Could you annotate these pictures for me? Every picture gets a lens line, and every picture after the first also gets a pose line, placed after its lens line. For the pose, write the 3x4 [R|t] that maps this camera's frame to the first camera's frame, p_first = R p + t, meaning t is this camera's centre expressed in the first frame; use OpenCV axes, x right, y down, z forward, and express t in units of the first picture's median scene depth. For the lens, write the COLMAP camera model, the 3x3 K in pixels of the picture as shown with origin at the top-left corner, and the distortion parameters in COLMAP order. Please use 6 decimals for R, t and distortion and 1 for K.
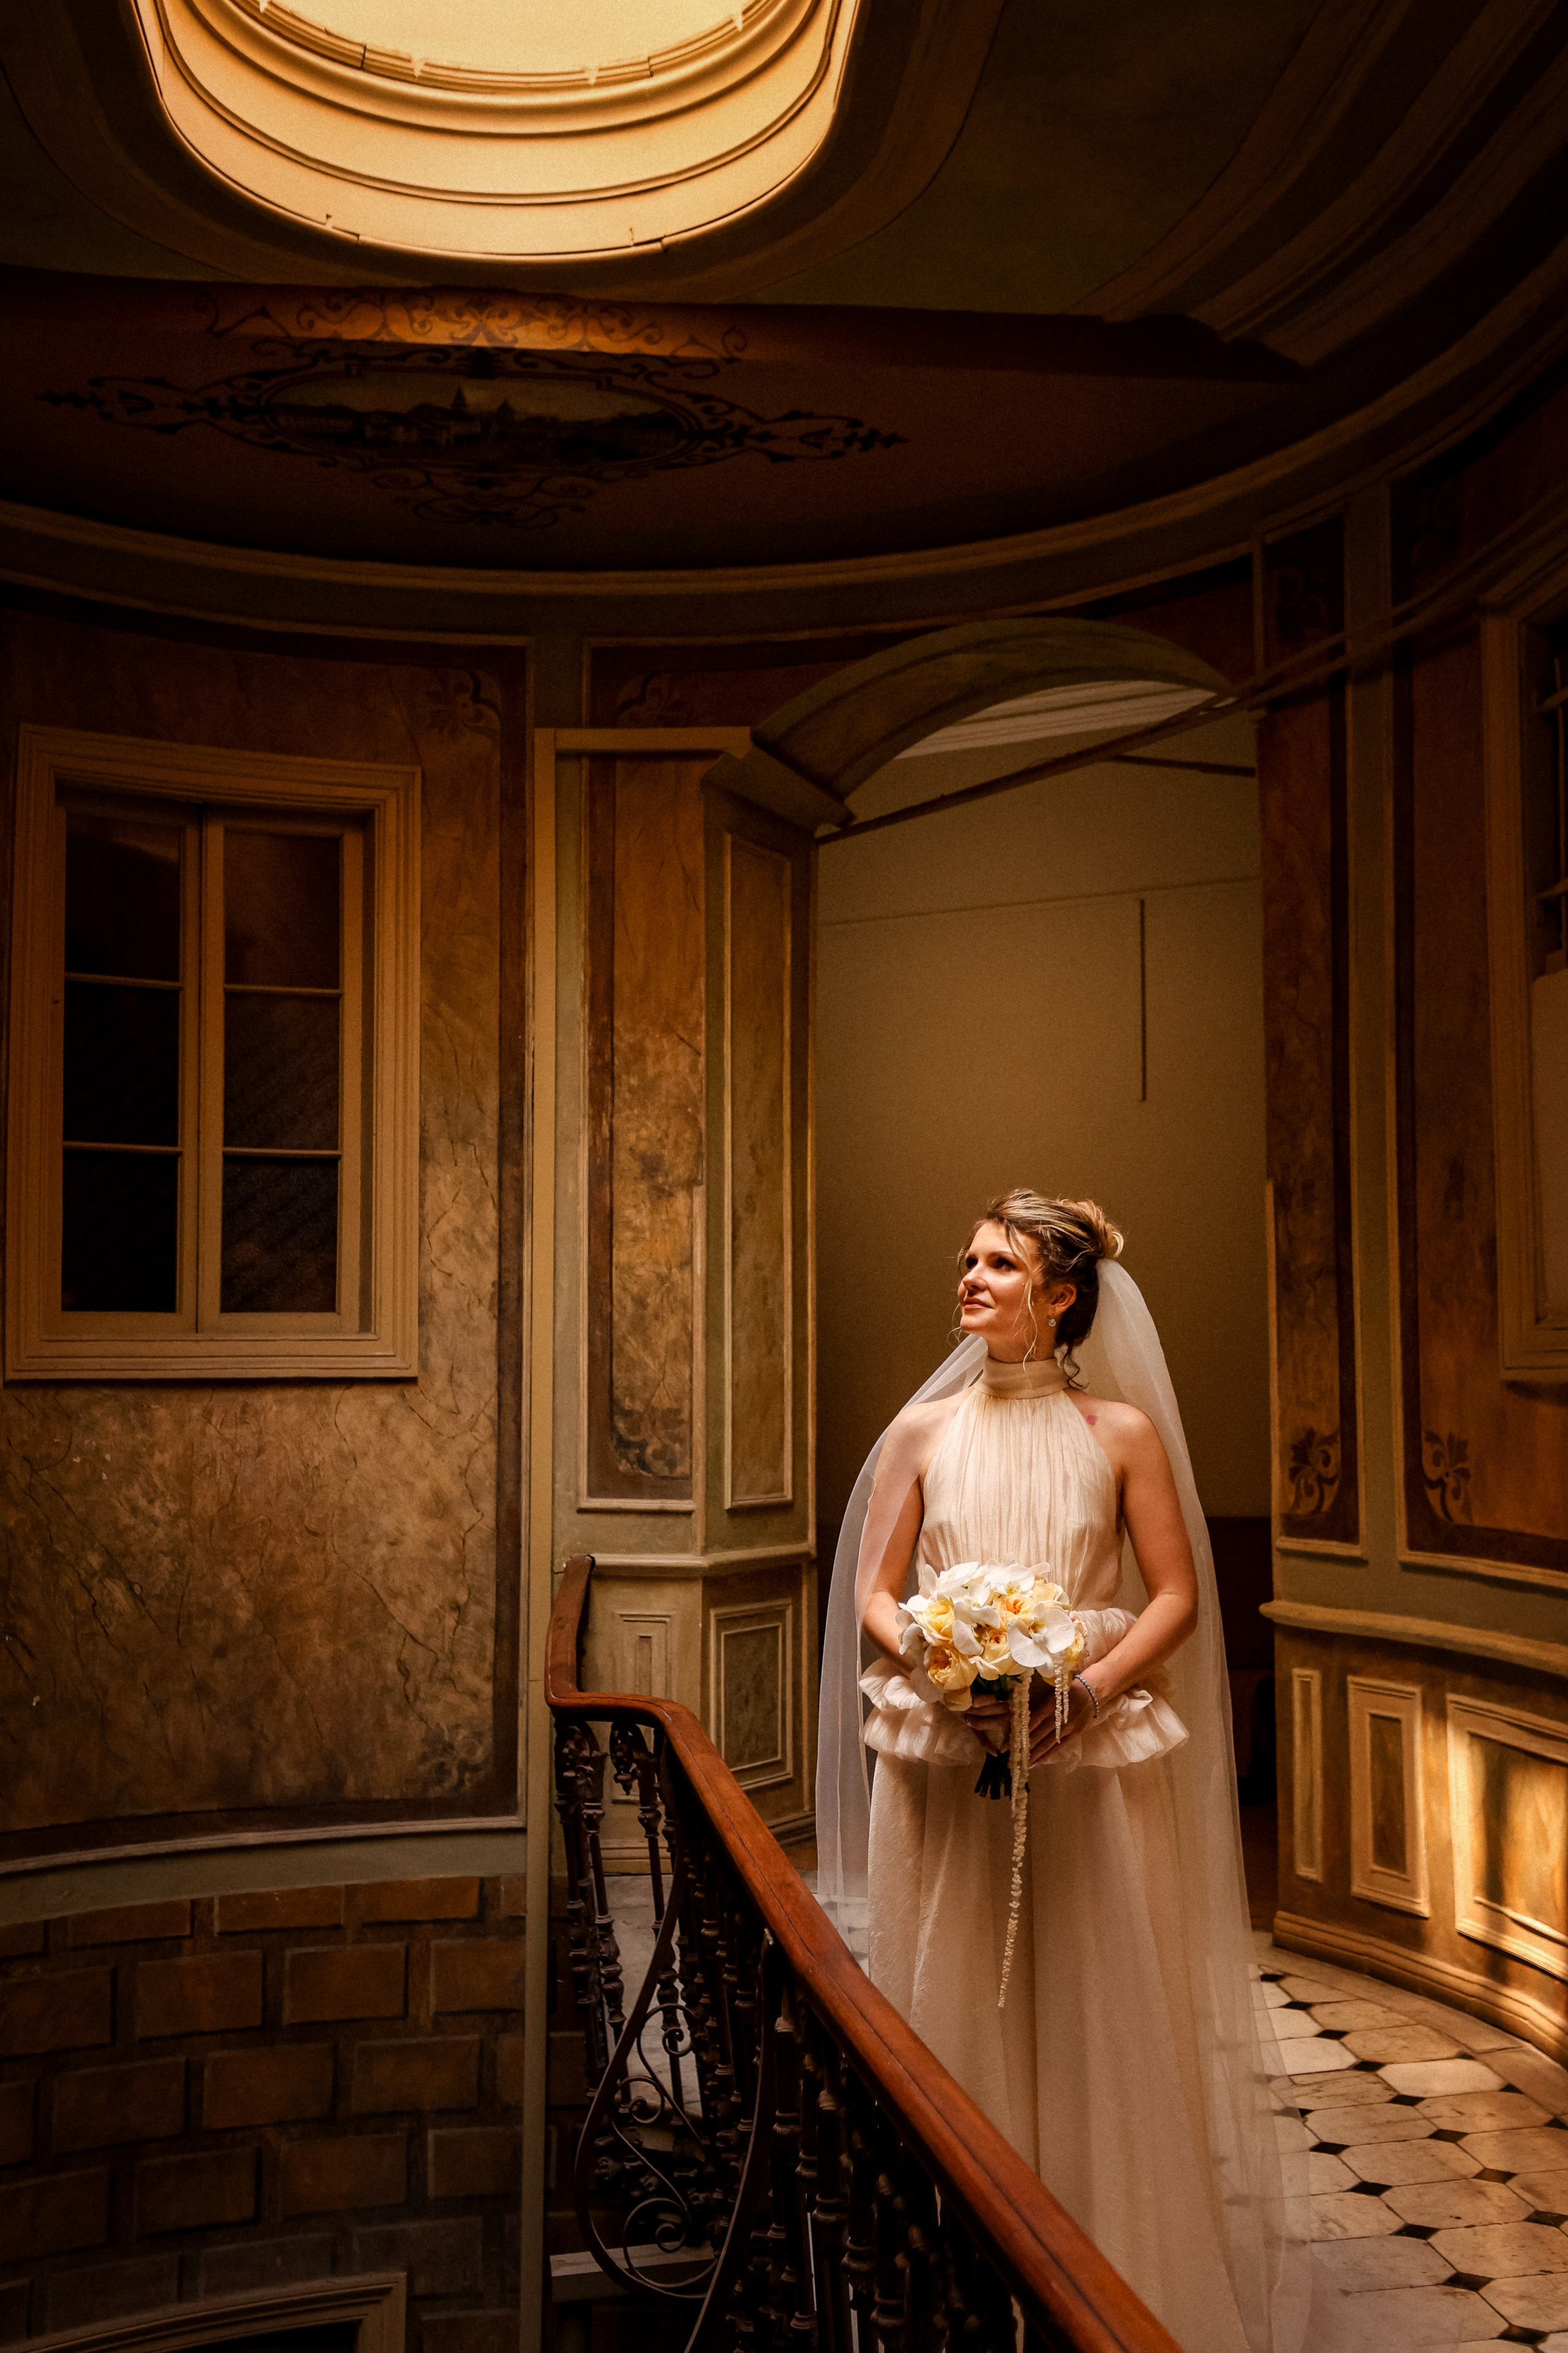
lens RADIAL K [[2588.7, 0, 815.0], [0, 2588.7, 1188.9], [0, 0, 1]] dist [0.052742, 0.000000]
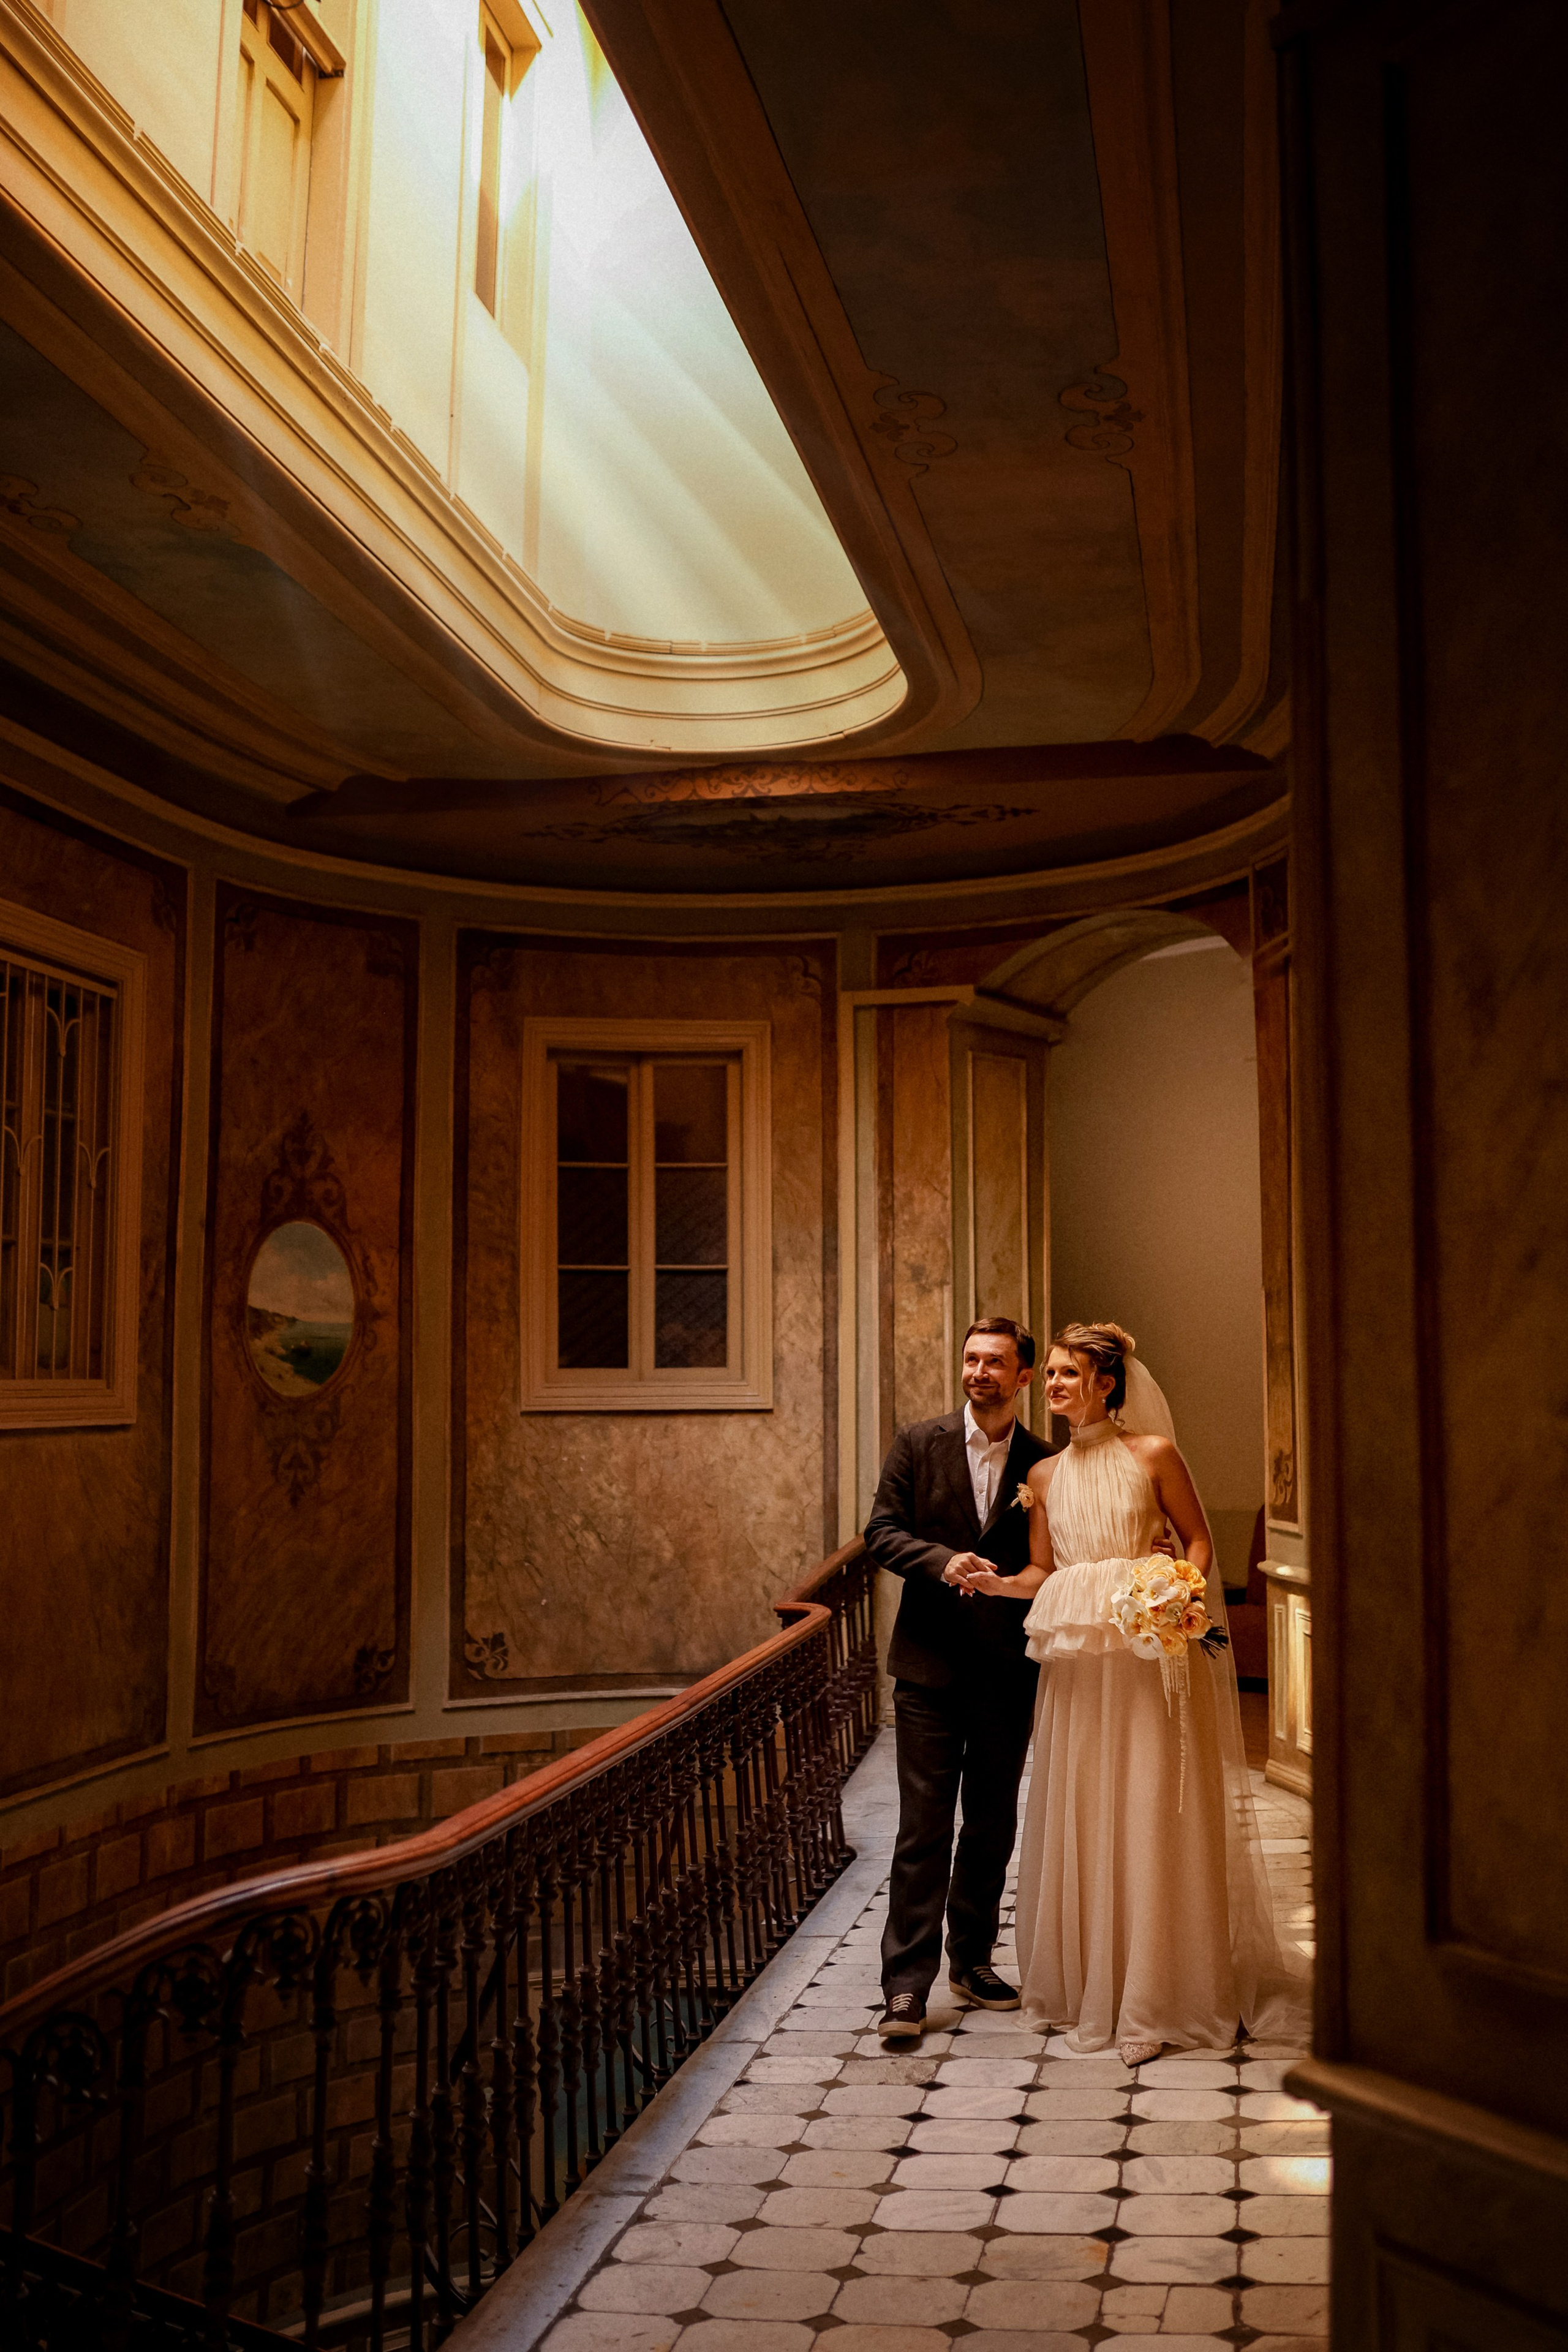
lens RADIAL K [[2357.8, 0, 754.2], [0, 2357.8, 1174.6], [0, 0, 1]] dist [-0.038070, 0.000000]
pose [[0.946903, -0.026356, -0.320438, 0.307681], [0.024606, 0.999652, -0.009509, -0.058254], [0.320577, 0.001119, 0.947222, -0.375899]]
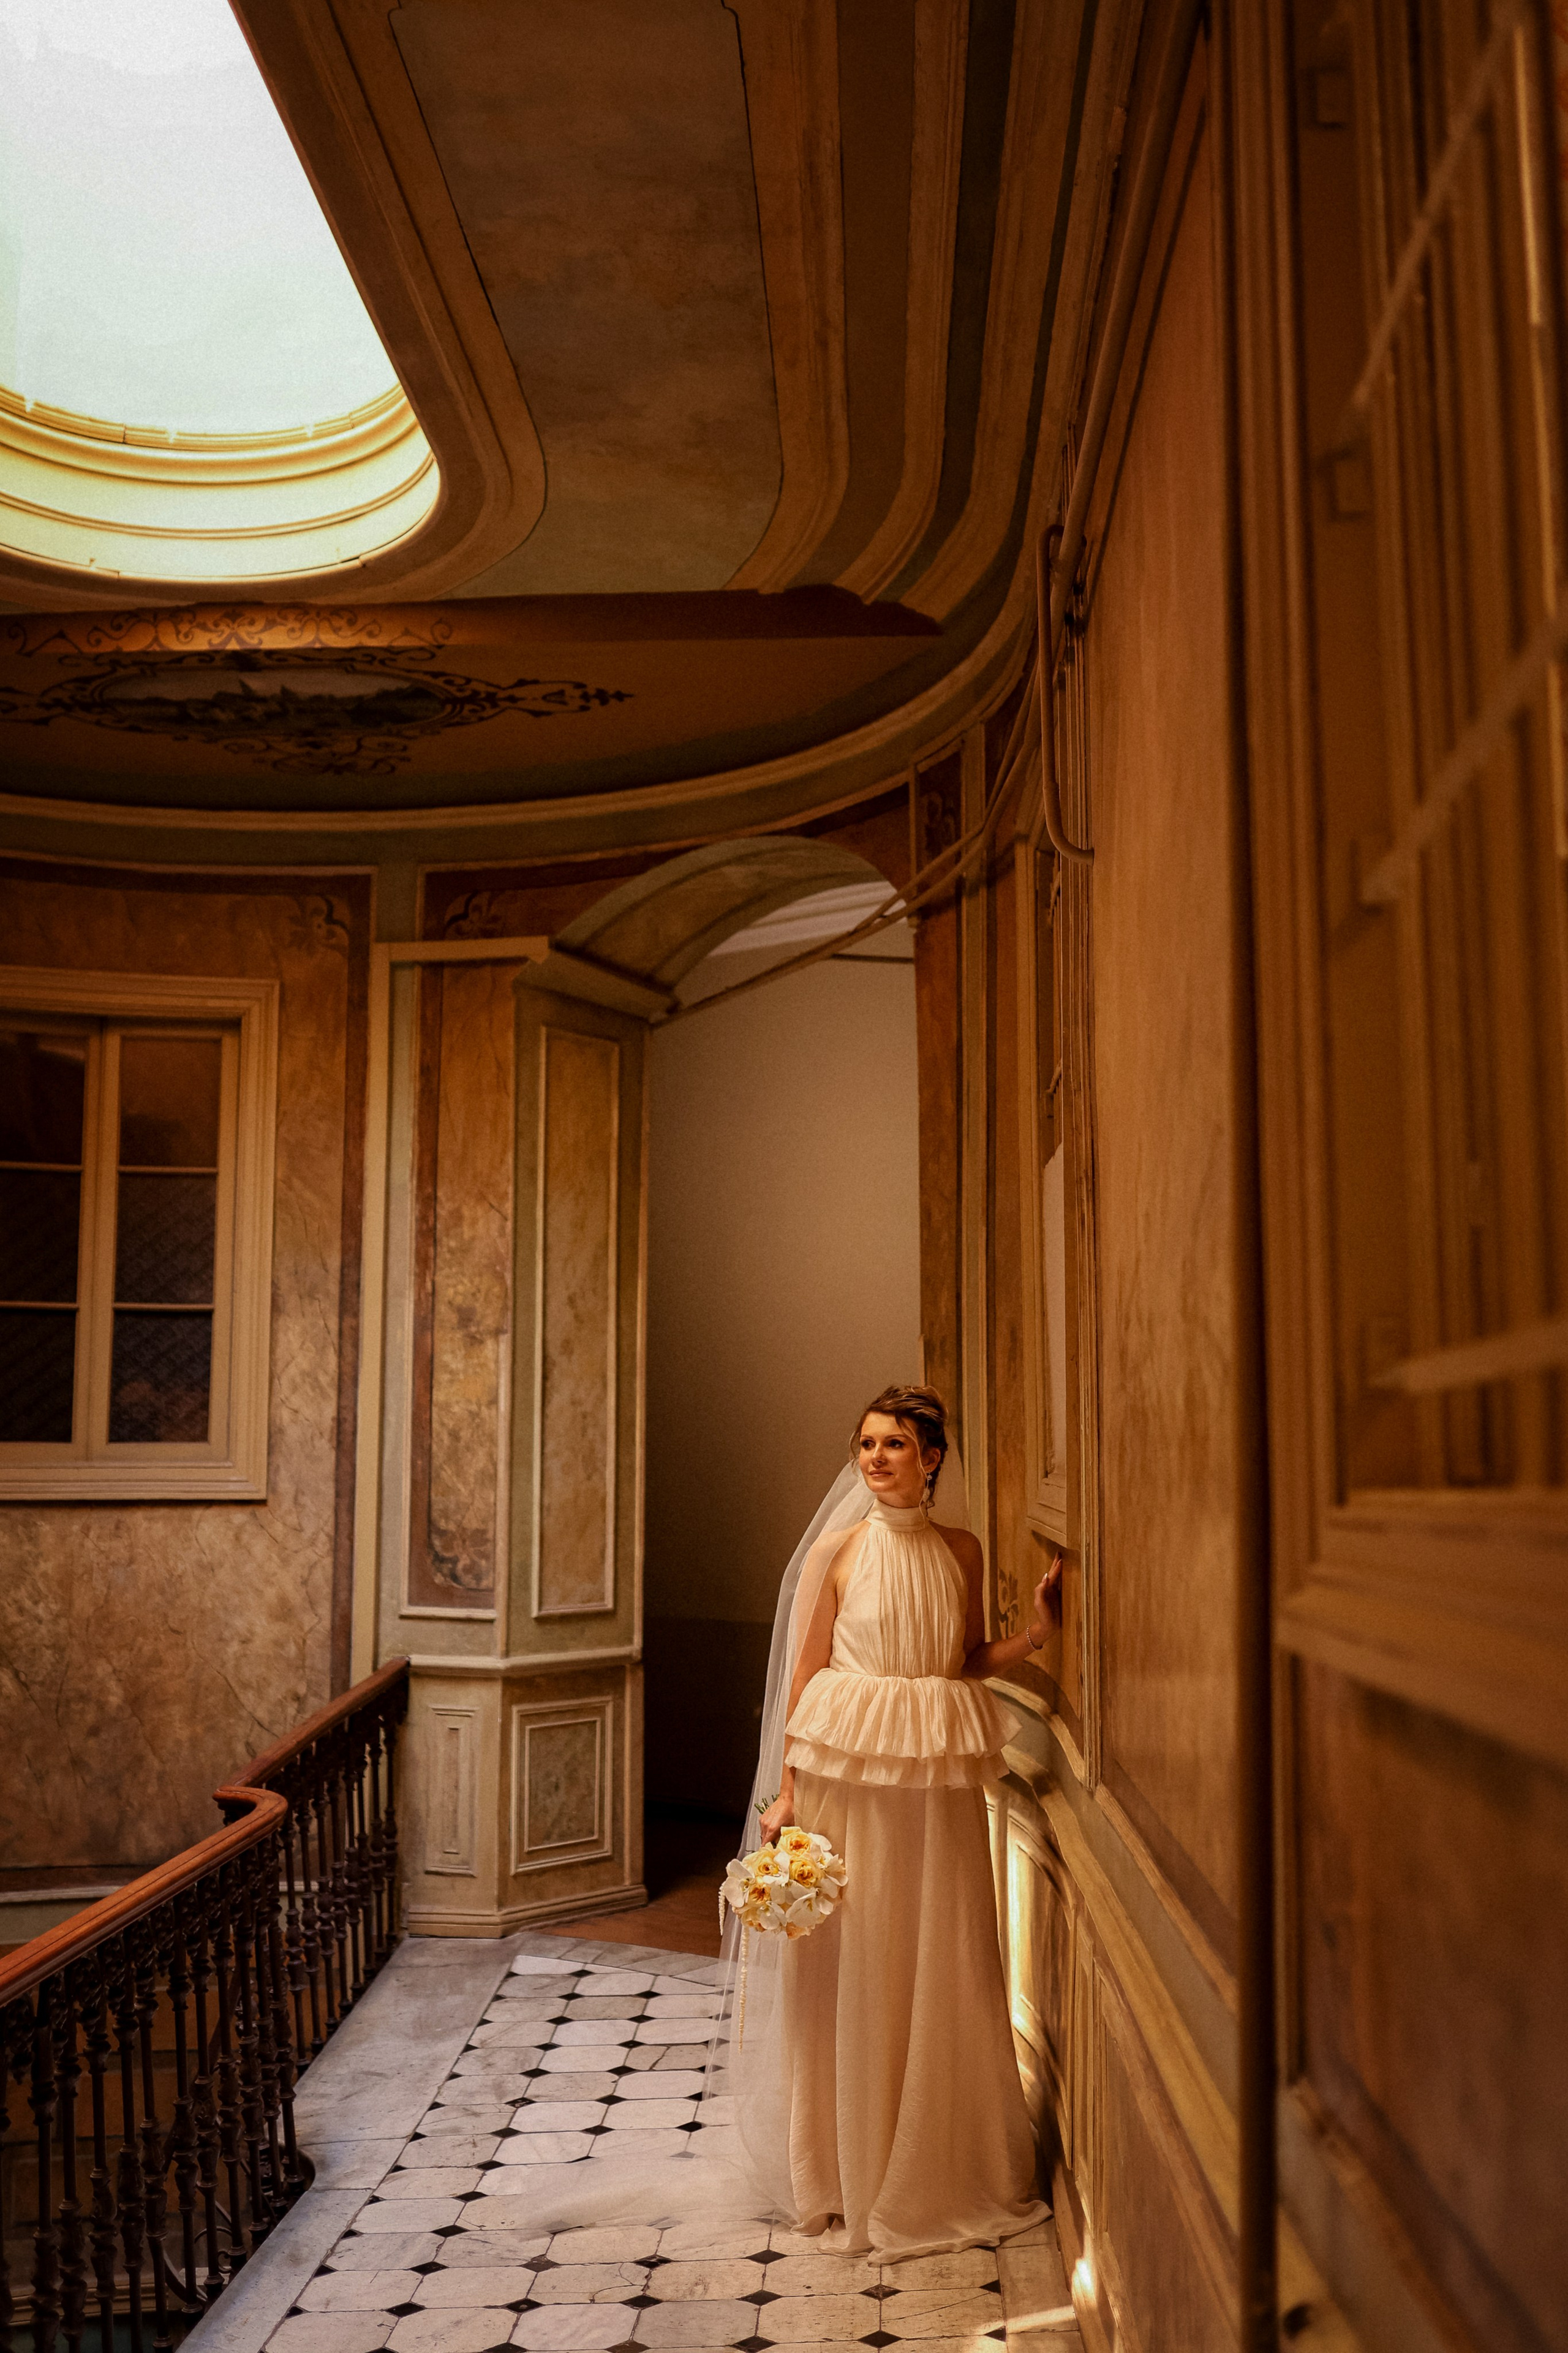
lens RADIAL K [[2358.7, 0, 773.9], [0, 2358.7, 1132.9], [0, 0, 1]] dist [-0.038070, 0.000000]
pose [[0.984129, -0.018913, -0.176441, 0.268677], [0.008665, 0.998239, -0.058676, -0.028941], [0.177240, 0.056216, 0.982561, -0.012888]]
